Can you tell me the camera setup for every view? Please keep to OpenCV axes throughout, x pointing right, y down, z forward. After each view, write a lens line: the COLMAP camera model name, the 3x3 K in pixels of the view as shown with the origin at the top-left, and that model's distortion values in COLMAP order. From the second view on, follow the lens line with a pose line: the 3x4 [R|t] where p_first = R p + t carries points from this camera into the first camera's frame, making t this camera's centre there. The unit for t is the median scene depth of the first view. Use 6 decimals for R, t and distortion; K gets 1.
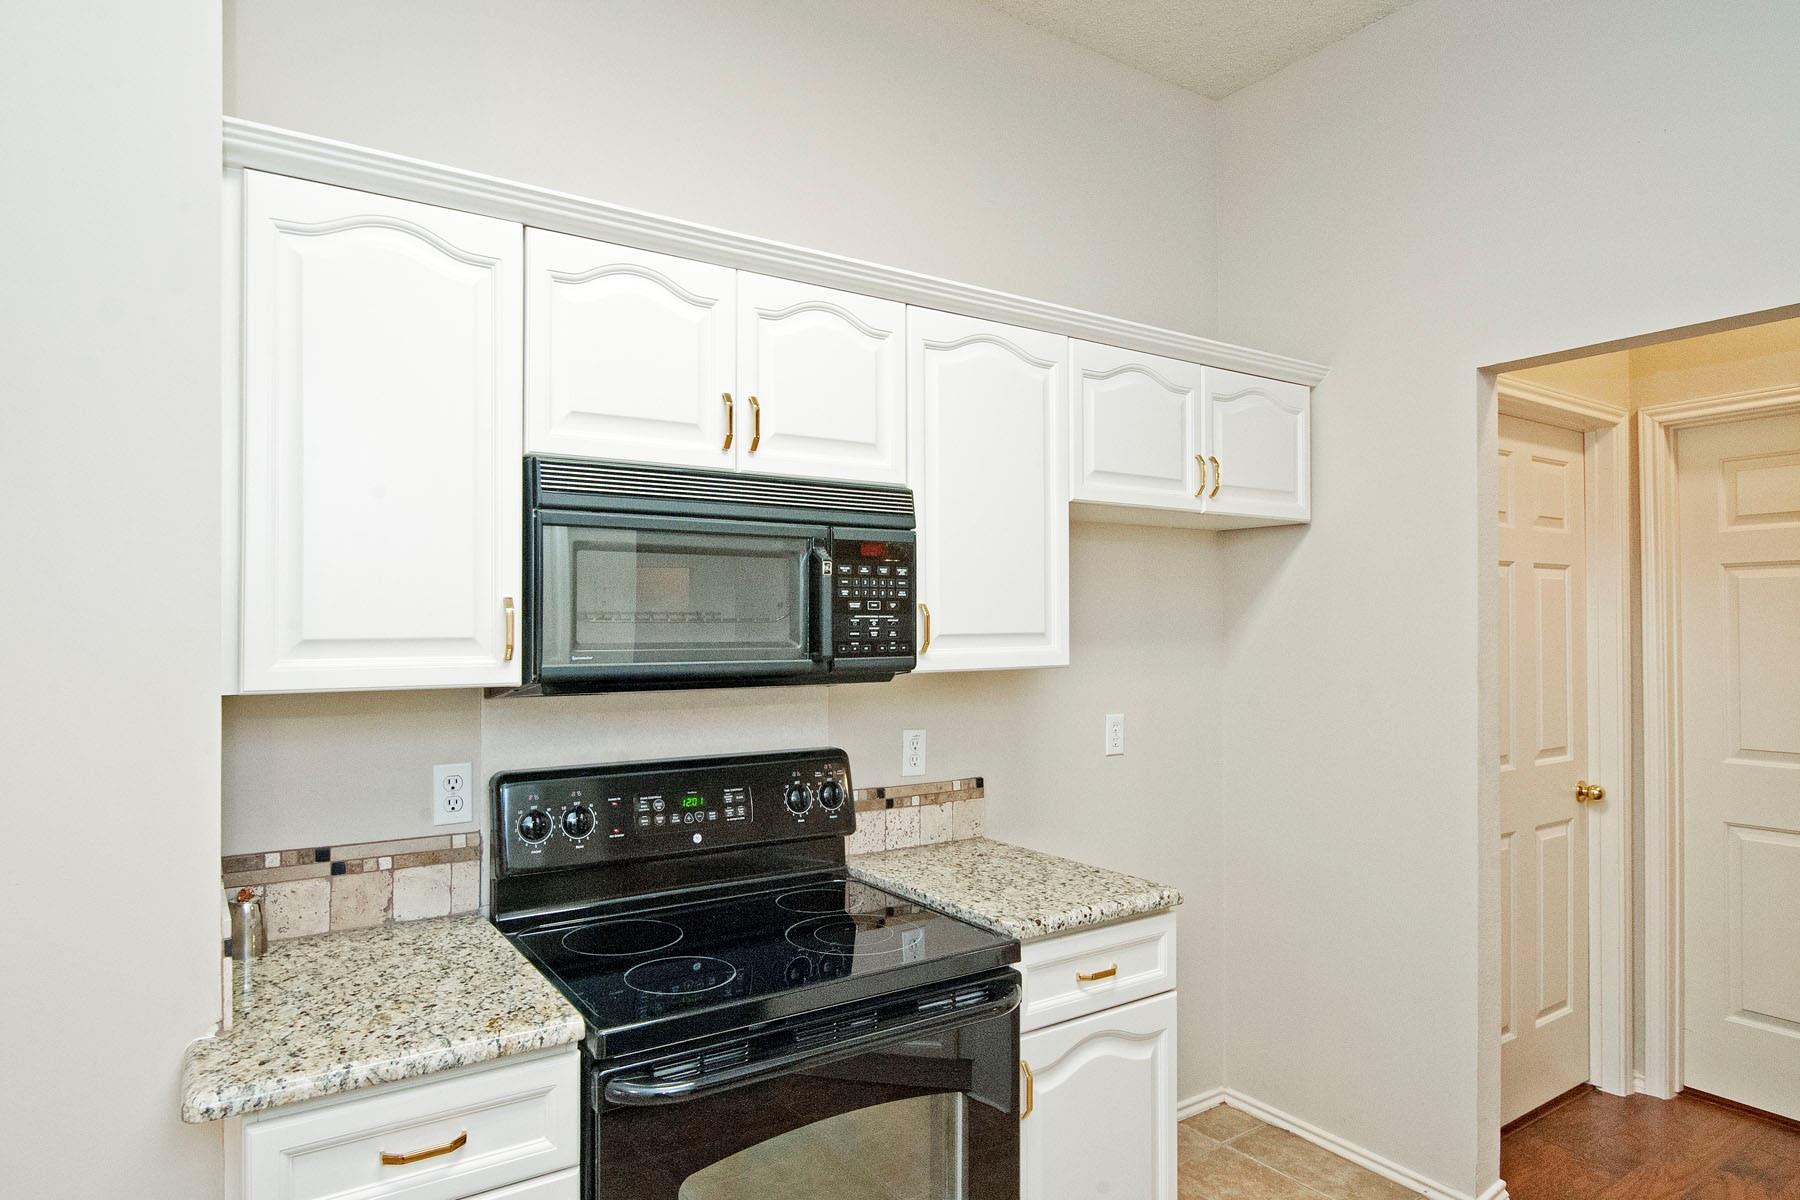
lens RADIAL K [[983.1, 0, 901.8], [0, 983.1, 608.0], [0, 0, 1]] dist [-0.006112, -0.000544]
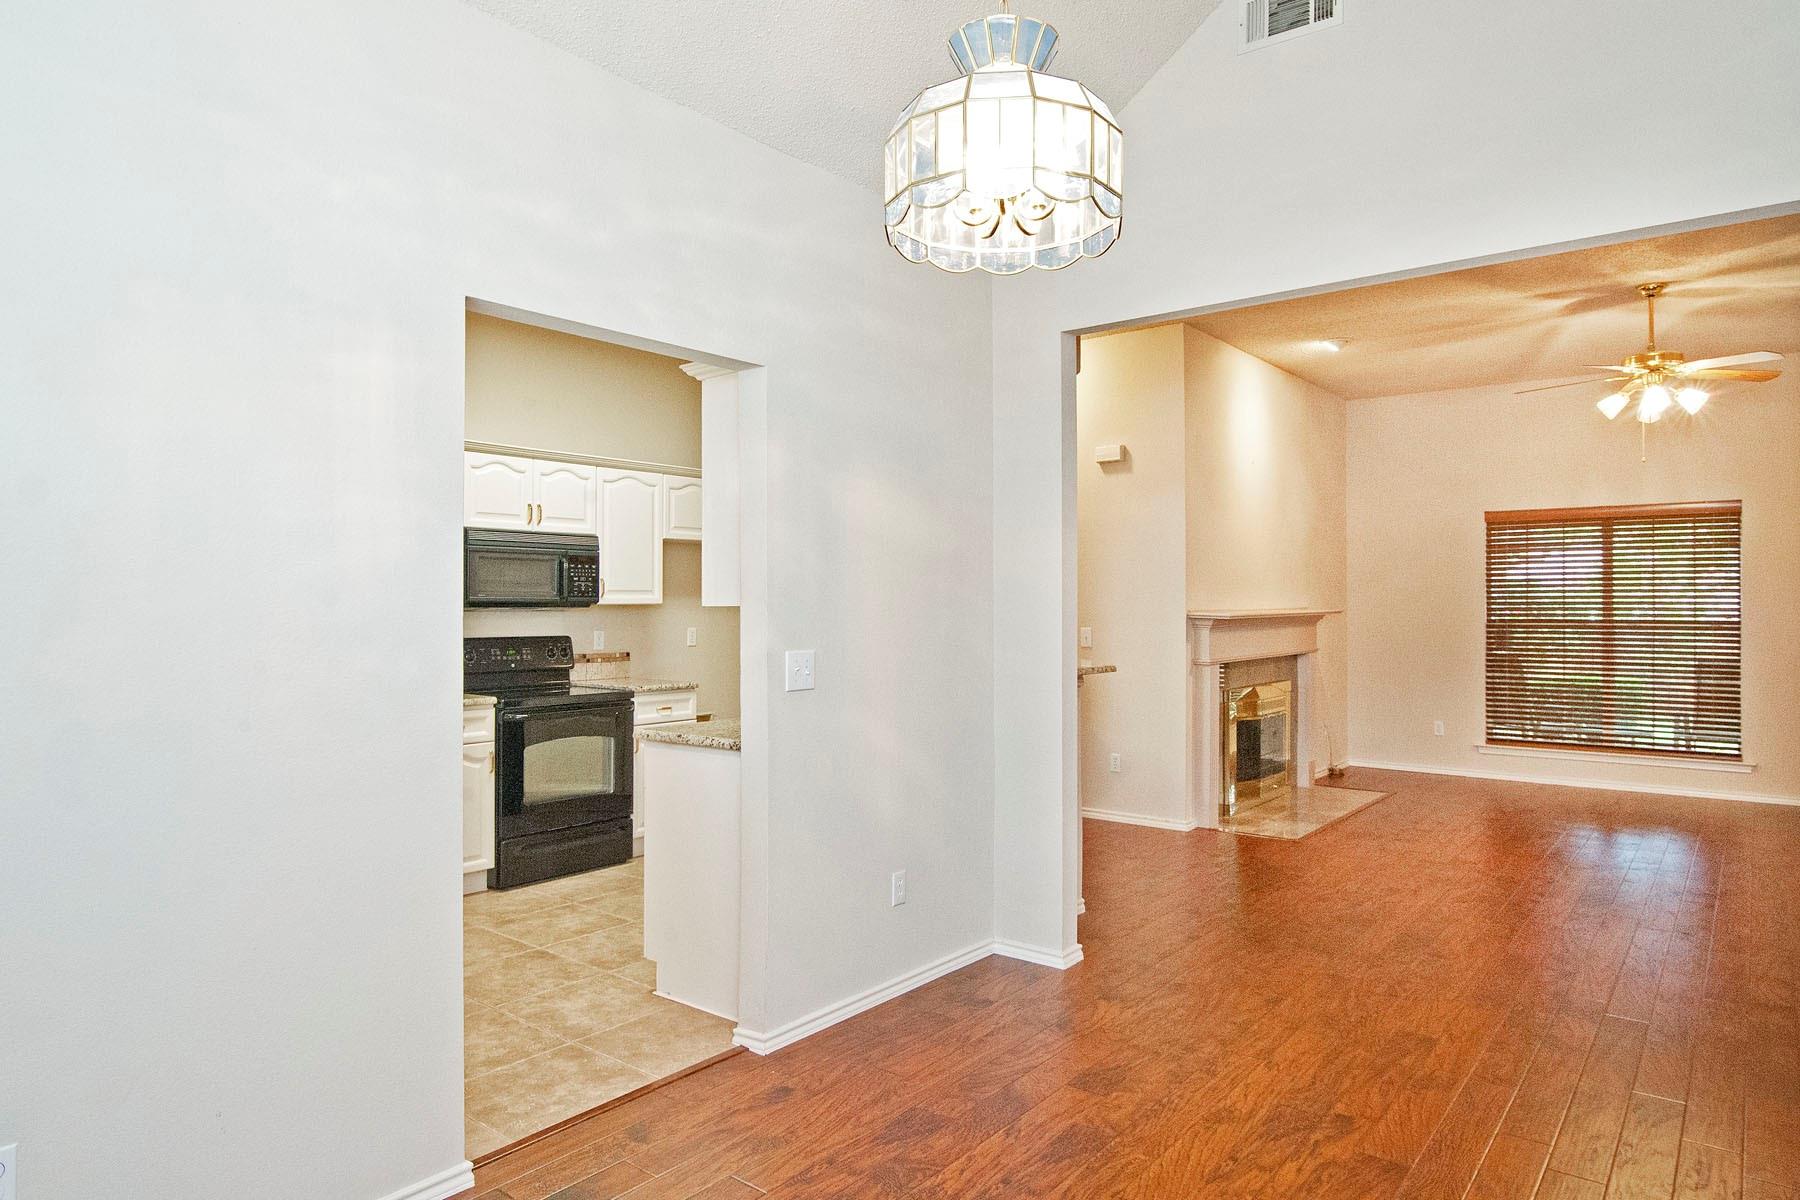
lens RADIAL K [[1056.7, 0, 902.6], [0, 1056.7, 600.0], [0, 0, 1]] dist [-0.007616, -0.005342]
pose [[0.961341, 0.006998, 0.275271, 0.018999], [-0.012049, 0.999789, 0.016663, -0.003733], [-0.275097, -0.019336, 0.961222, -2.116380]]
